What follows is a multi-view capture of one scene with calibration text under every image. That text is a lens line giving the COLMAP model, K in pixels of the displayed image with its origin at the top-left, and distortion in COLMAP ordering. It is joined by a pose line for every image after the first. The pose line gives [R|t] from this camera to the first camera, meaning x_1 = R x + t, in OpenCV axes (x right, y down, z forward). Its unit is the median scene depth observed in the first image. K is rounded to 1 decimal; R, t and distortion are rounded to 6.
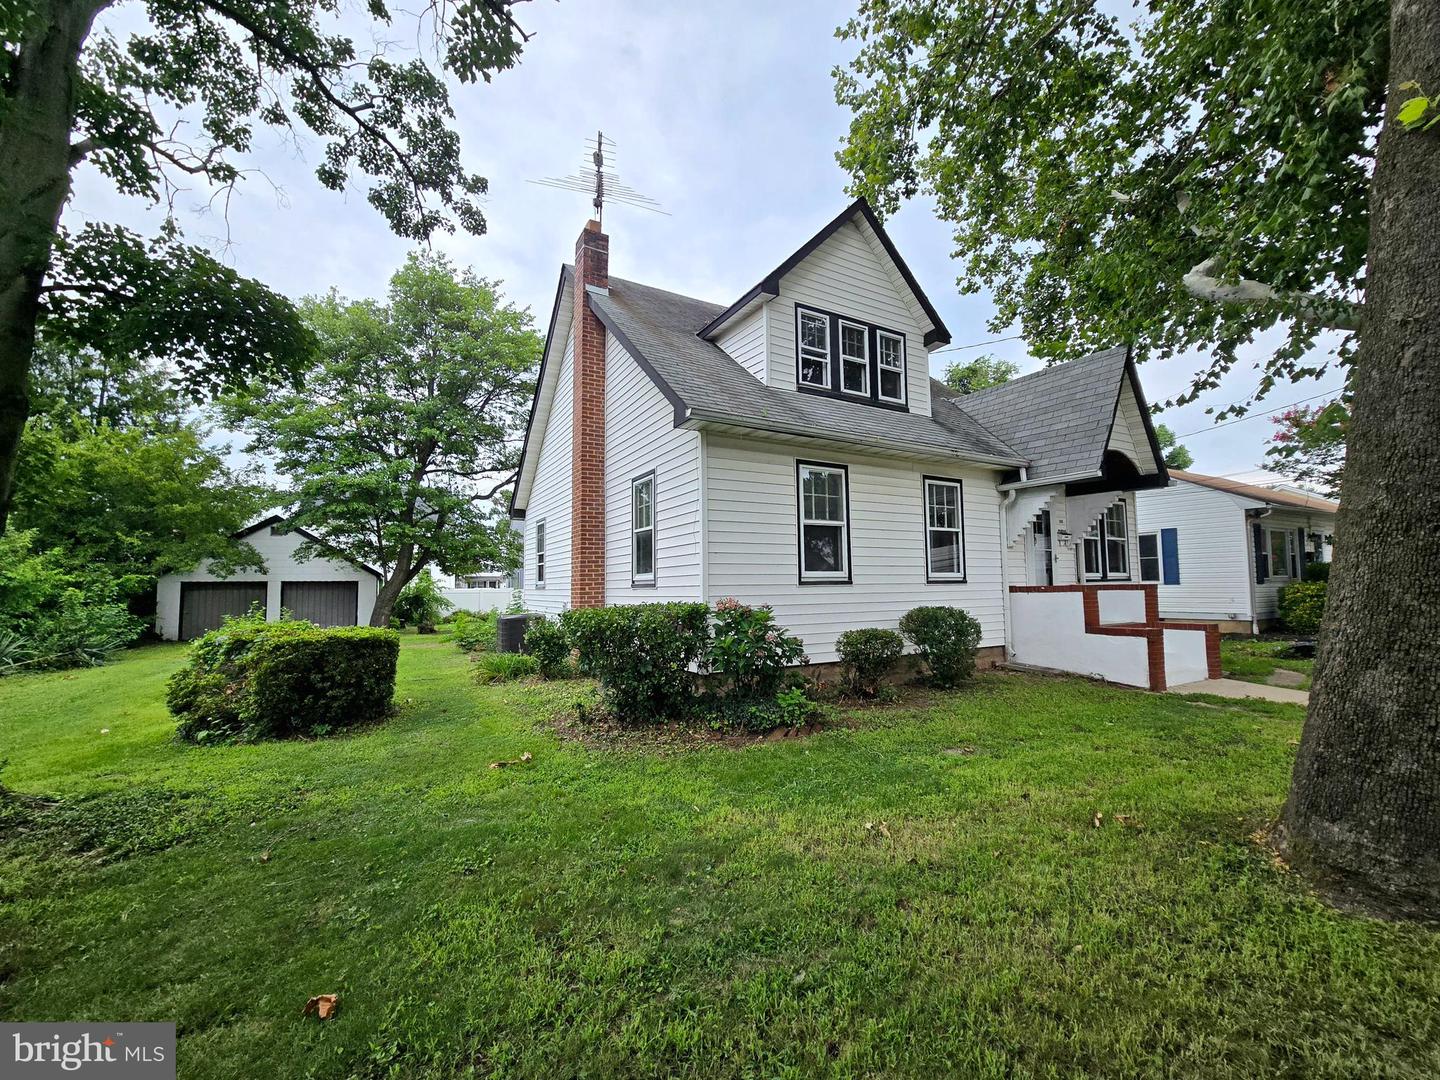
lens RADIAL K [[603.9, 0, 725.9], [0, 603.9, 549.5], [0, 0, 1]] dist [-0.002254, -0.000345]
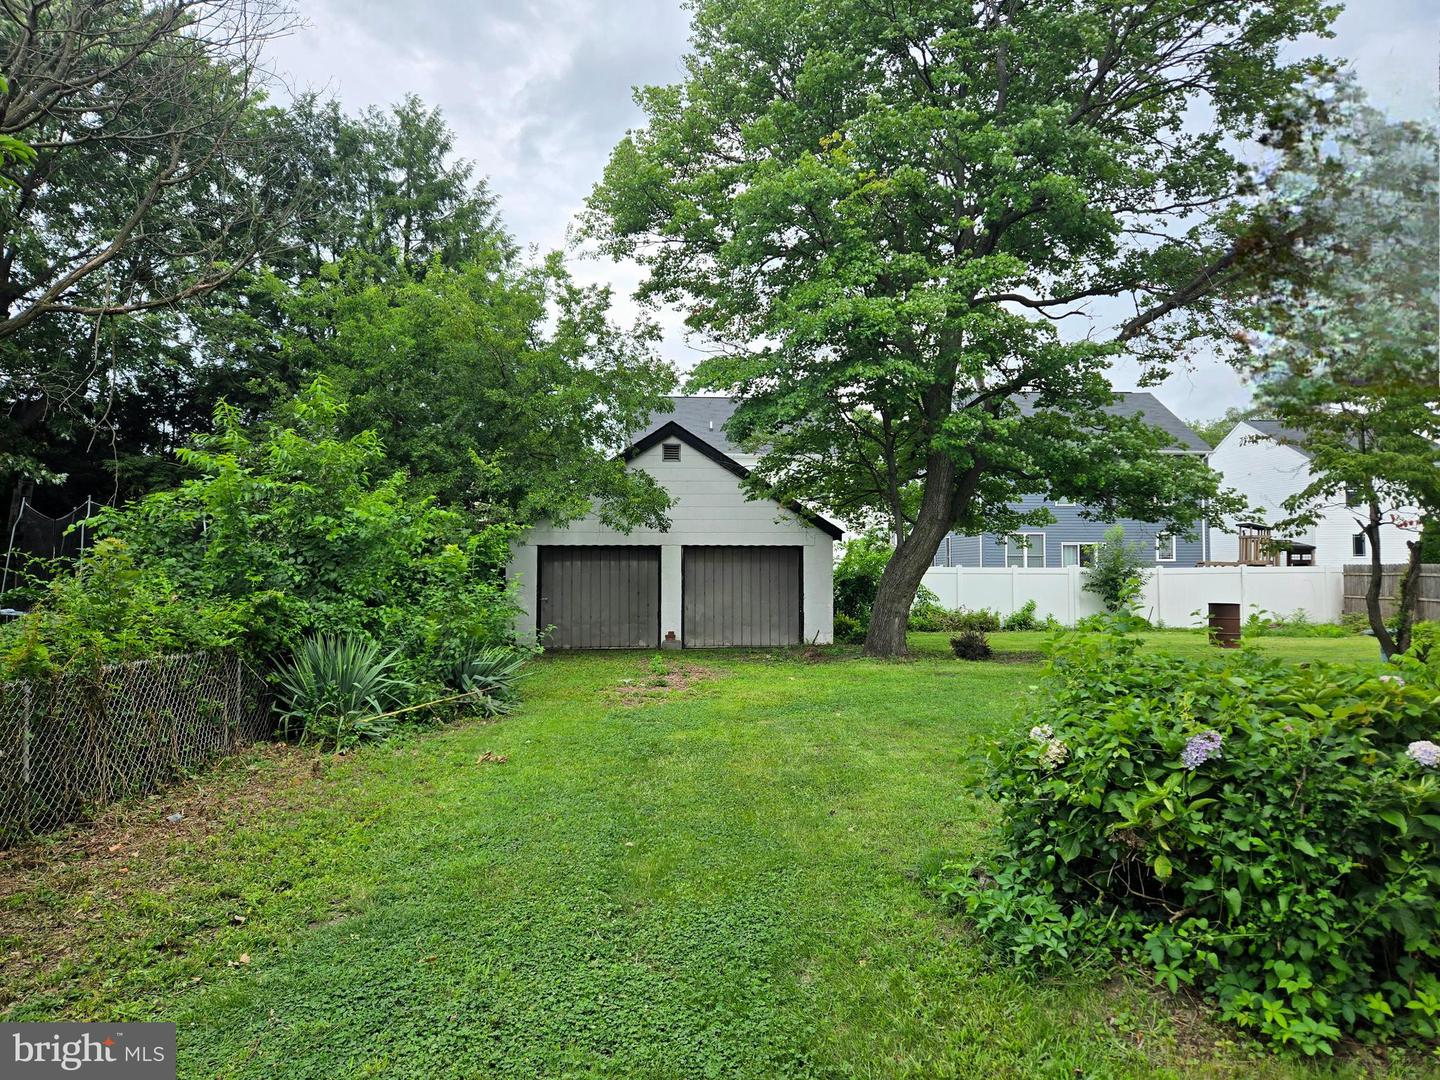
lens RADIAL K [[994.5, 0, 720.0], [0, 994.5, 540.0], [0, 0, 1]] dist [0.004636, 0.000465]
pose [[0.890597, -0.002381, -0.454786, -0.758160], [0.017474, 0.999427, 0.028986, 0.058126], [0.454457, -0.033762, 0.890129, 0.563886]]
